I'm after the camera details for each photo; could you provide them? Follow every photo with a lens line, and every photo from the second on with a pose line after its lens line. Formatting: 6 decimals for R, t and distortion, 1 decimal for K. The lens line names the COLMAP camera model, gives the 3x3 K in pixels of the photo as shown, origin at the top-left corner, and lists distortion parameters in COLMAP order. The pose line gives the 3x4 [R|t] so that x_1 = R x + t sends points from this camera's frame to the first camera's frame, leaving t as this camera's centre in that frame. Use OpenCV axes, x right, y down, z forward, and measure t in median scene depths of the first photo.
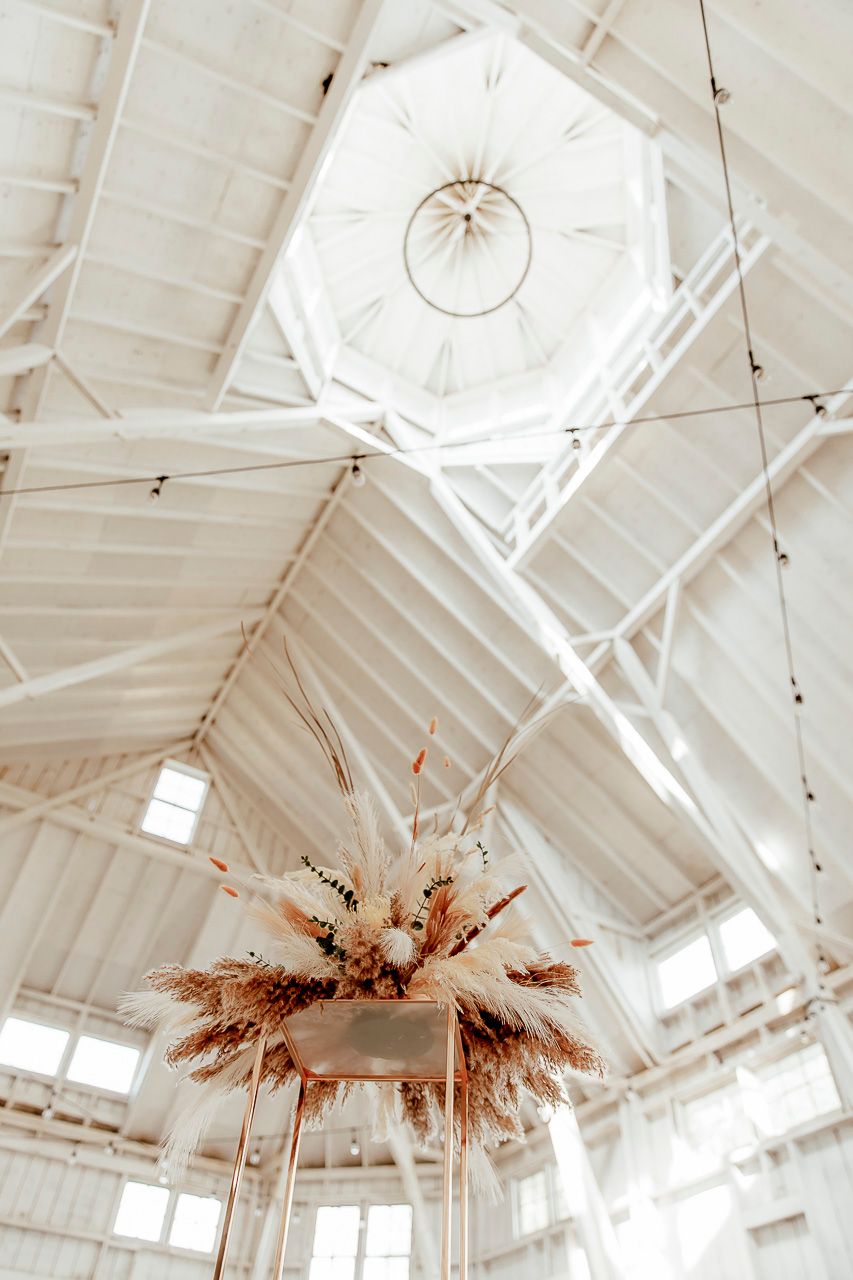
lens RADIAL K [[838.2, 0, 426.5], [0, 838.2, 640.0], [0, 0, 1]] dist [0.005759, -0.000398]
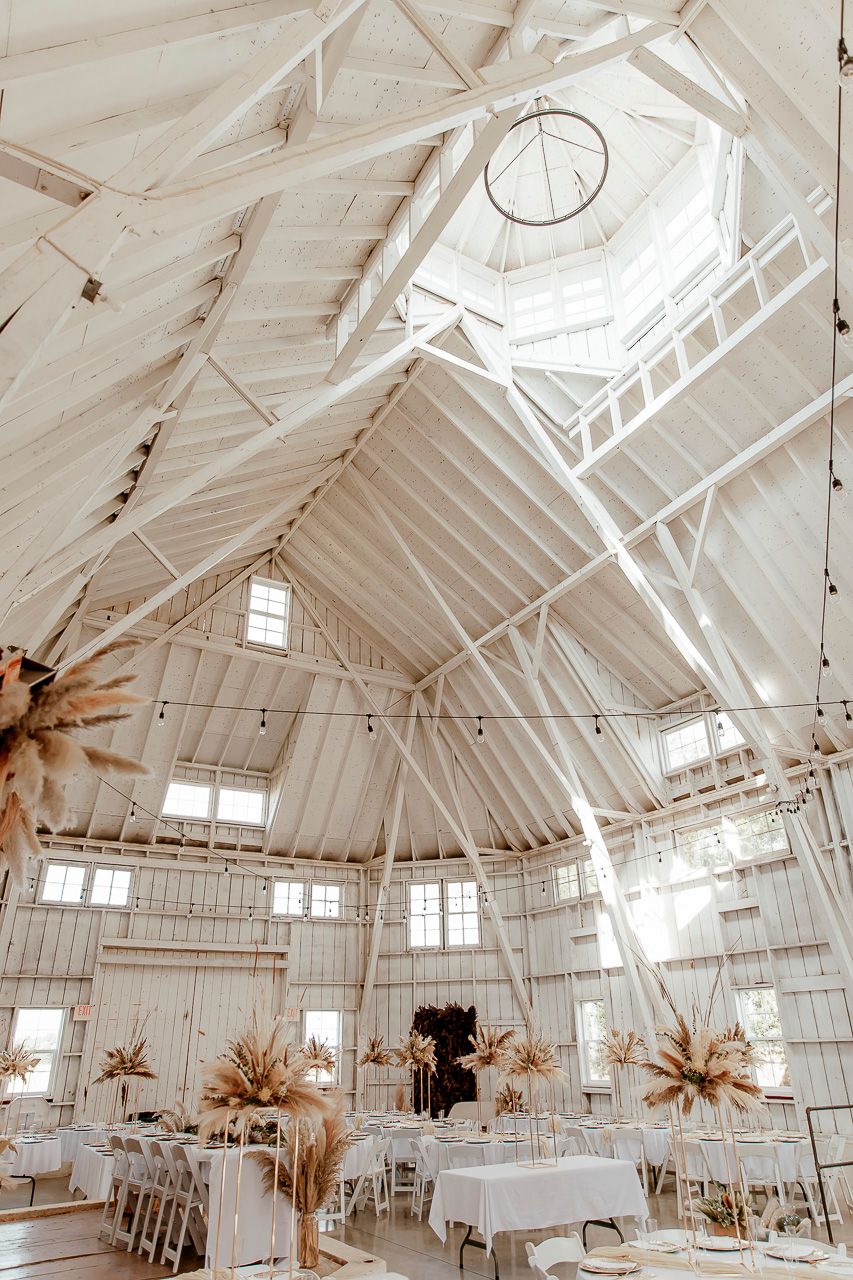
lens RADIAL K [[836.4, 0, 449.3], [0, 836.4, 634.1], [0, 0, 1]] dist [0.002189, -0.001592]
pose [[0.997572, -0.049579, 0.048900, -0.129228], [0.026411, 0.919117, 0.393098, -0.301840], [-0.064434, -0.390852, 0.918195, -0.148021]]
